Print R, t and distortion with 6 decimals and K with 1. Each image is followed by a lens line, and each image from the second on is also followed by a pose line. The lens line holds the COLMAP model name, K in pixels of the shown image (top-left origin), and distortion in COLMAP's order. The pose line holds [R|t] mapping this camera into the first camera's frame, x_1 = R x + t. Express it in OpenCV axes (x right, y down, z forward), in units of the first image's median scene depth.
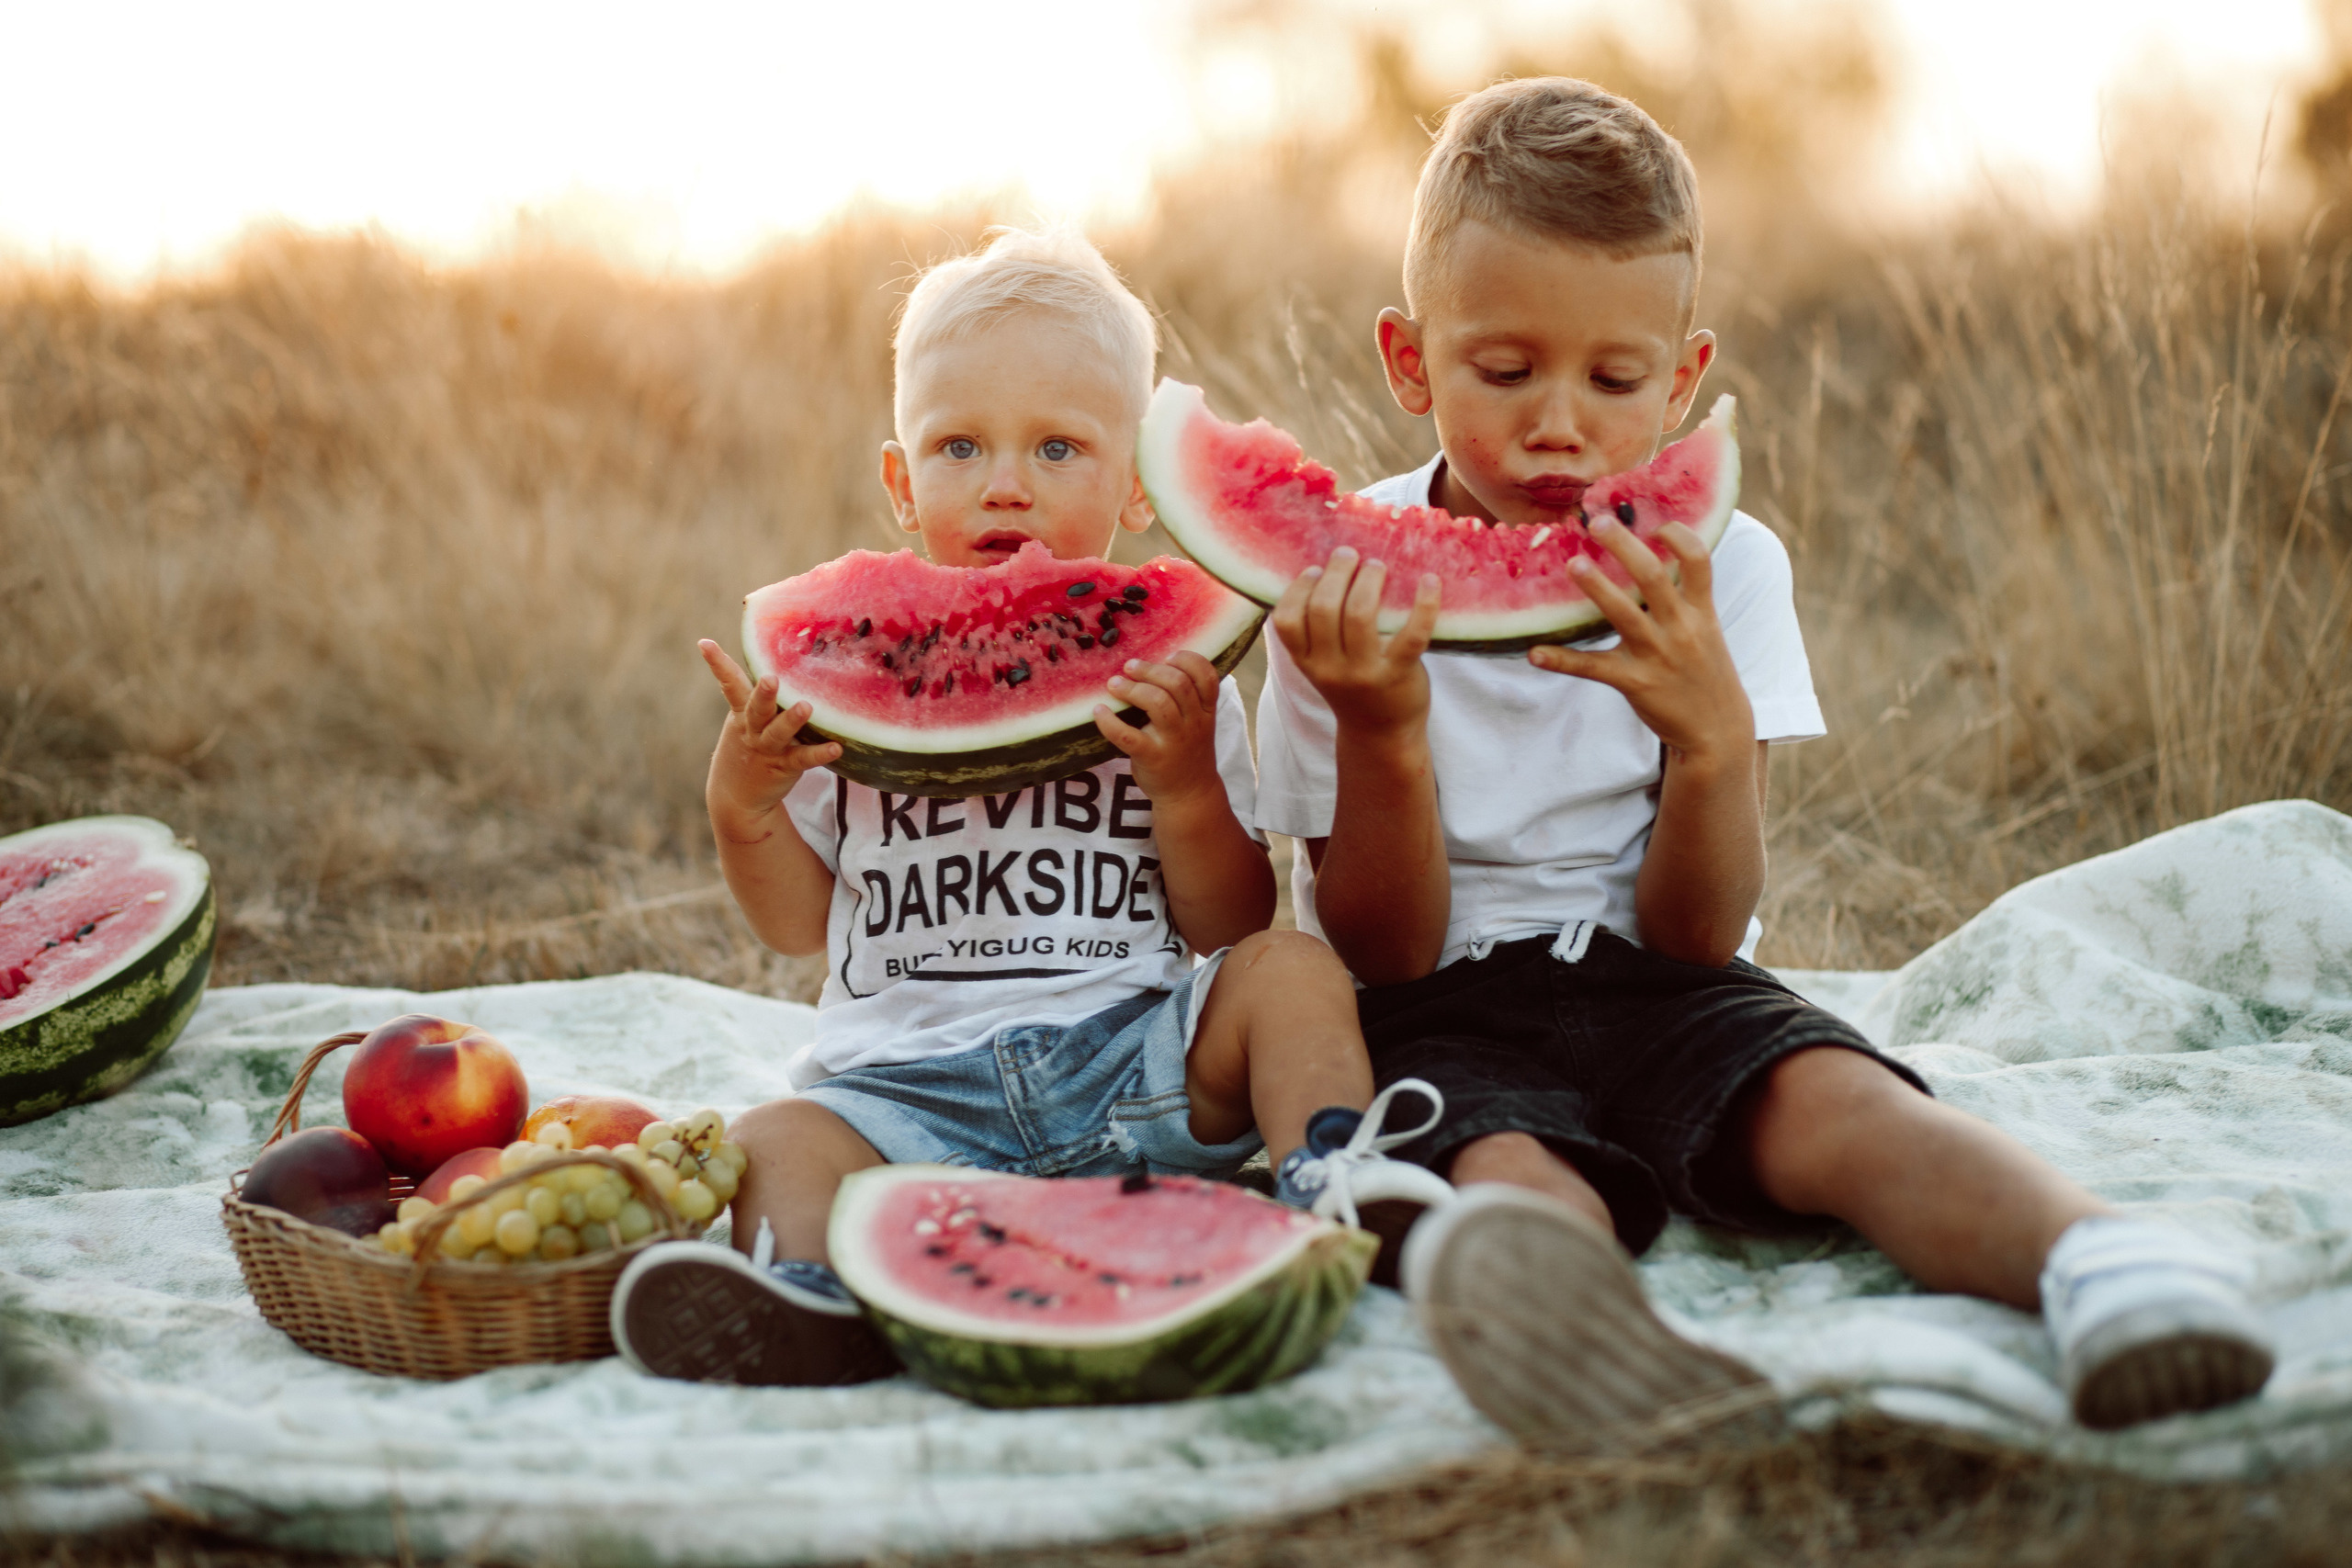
lens RADIAL K [[5741.6, 0, 1176.0], [0, 5741.6, 784.0], [0, 0, 1]] dist [-0.027292, -0.607366]
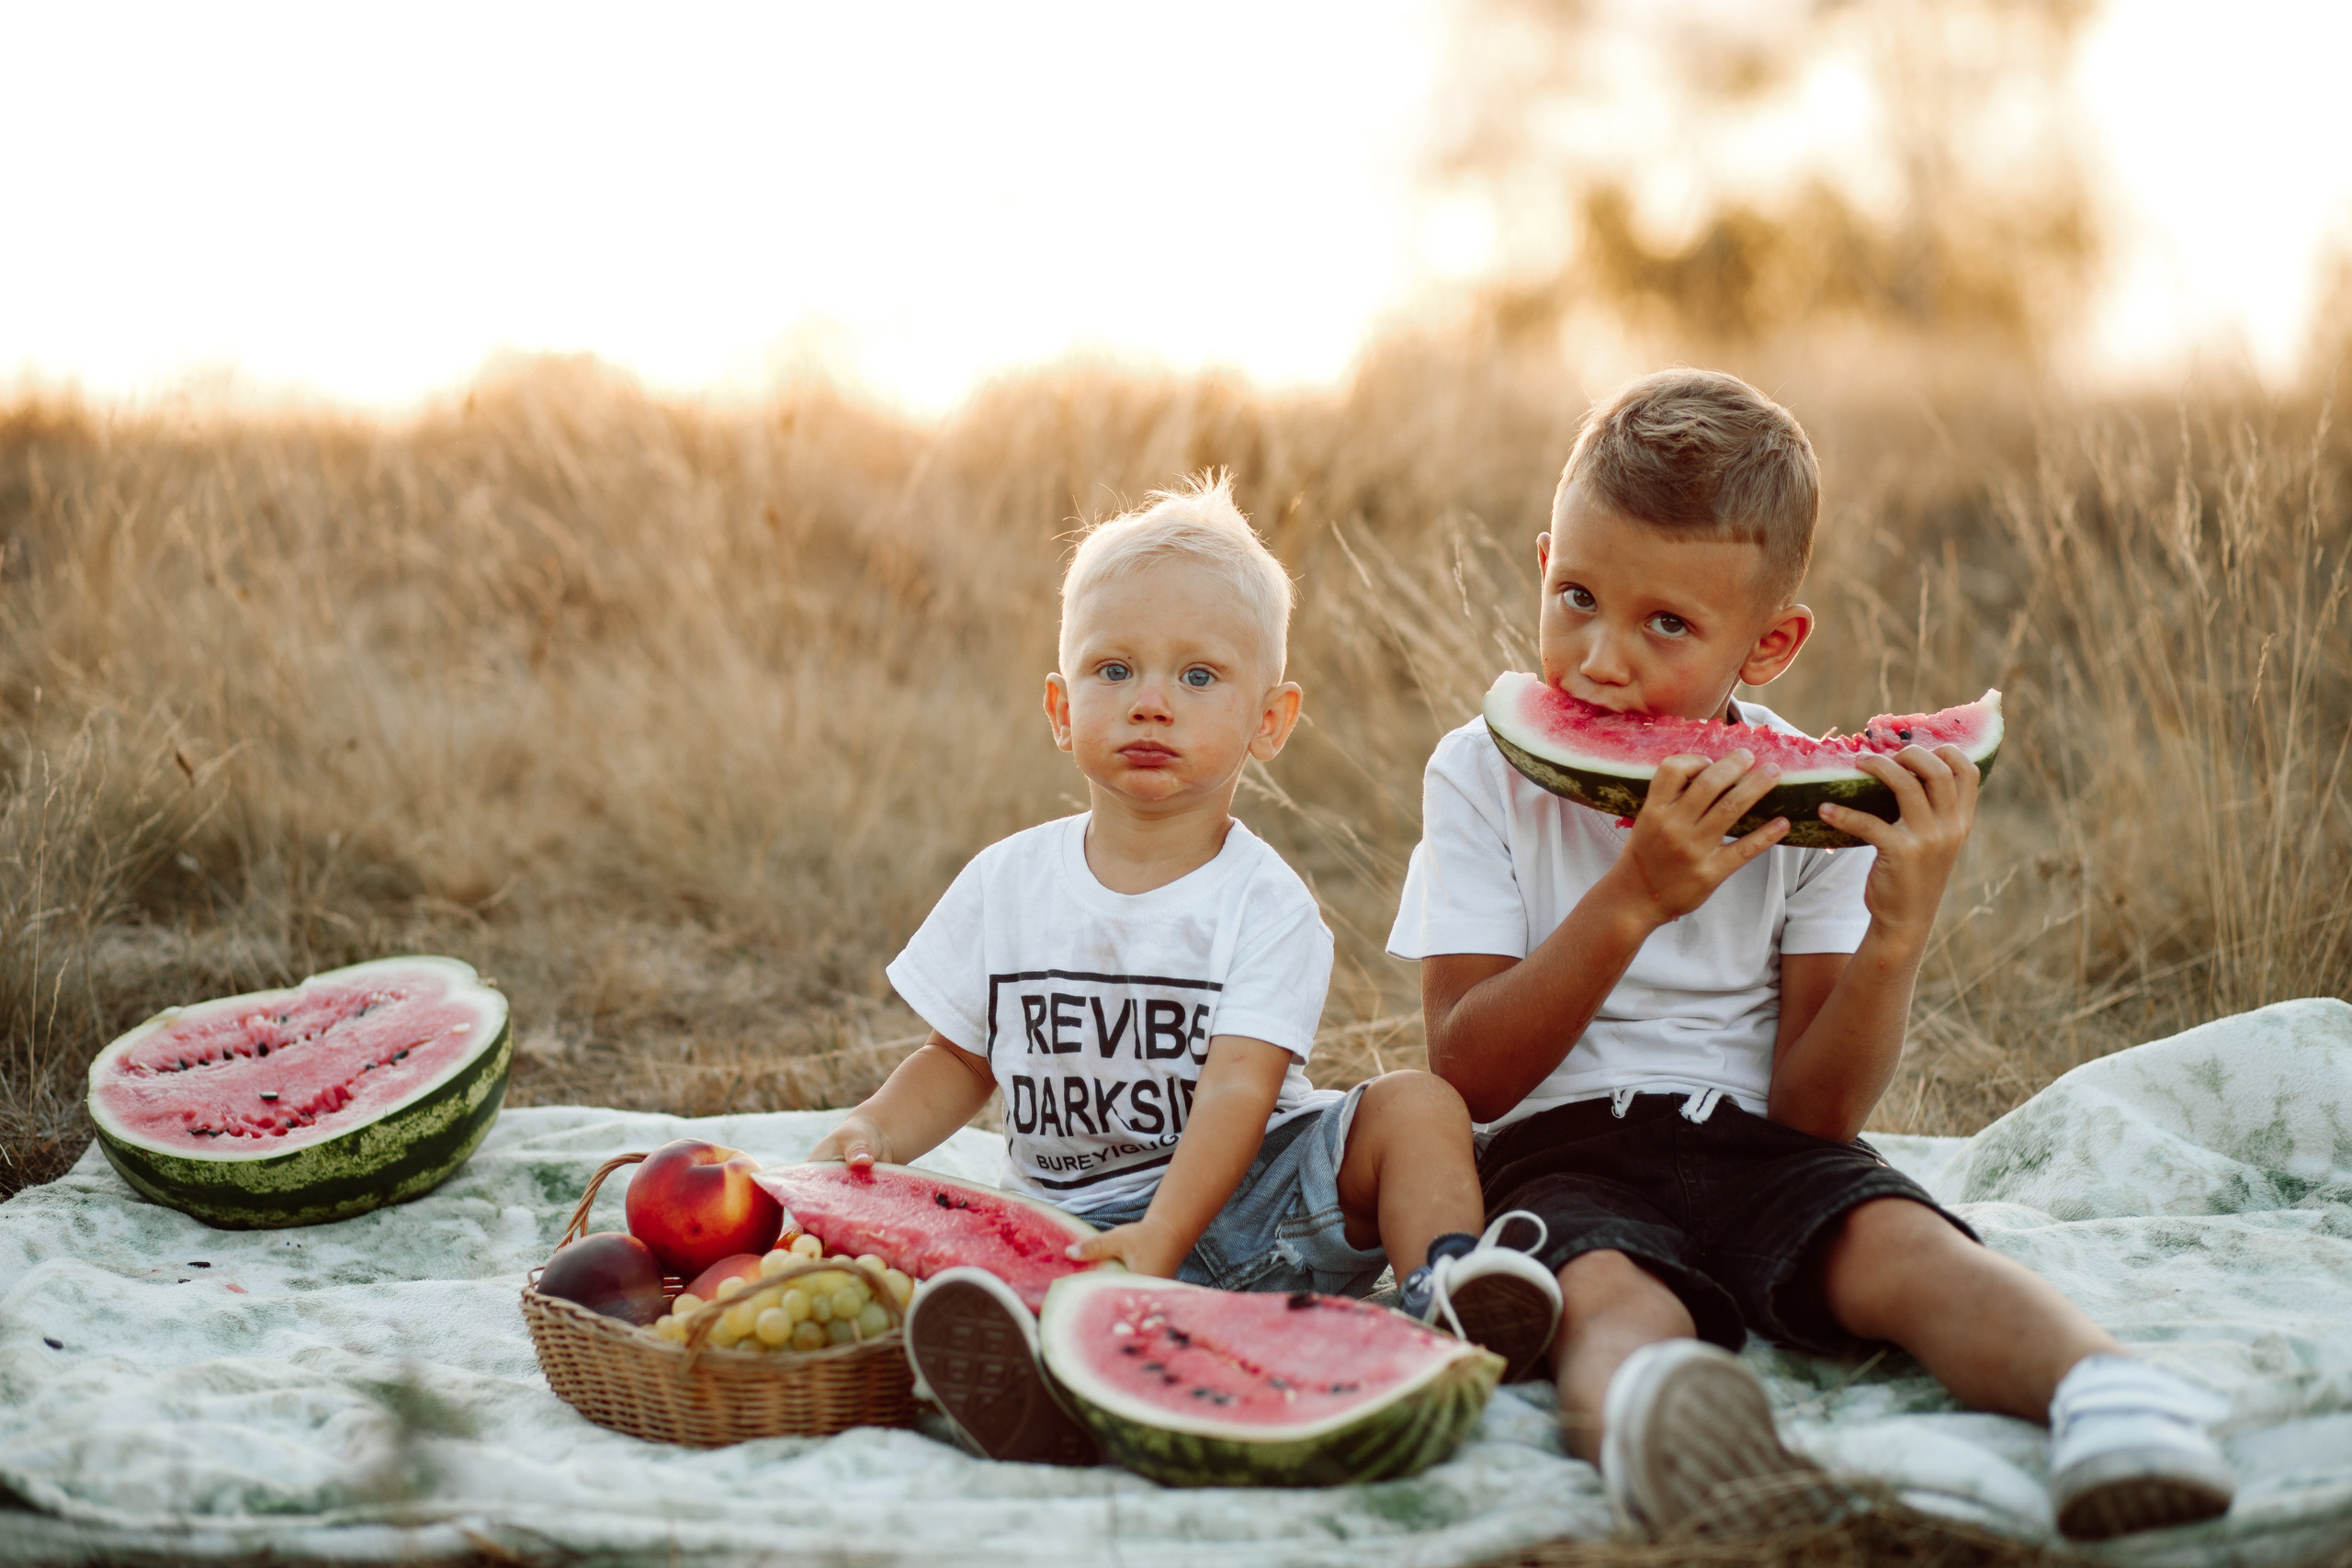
lens RADIAL K [[5938.2, 0, 1176.0], [0, 5938.2, 784.0], [0, 0, 1]] dist [-0.093436, -0.445138]
pose [[0.998950, 0.027752, -0.036455, 0.008315], [-0.028439, 0.999425, -0.018456, -0.011837], [0.035922, 0.019473, 0.999165, -0.194778]]
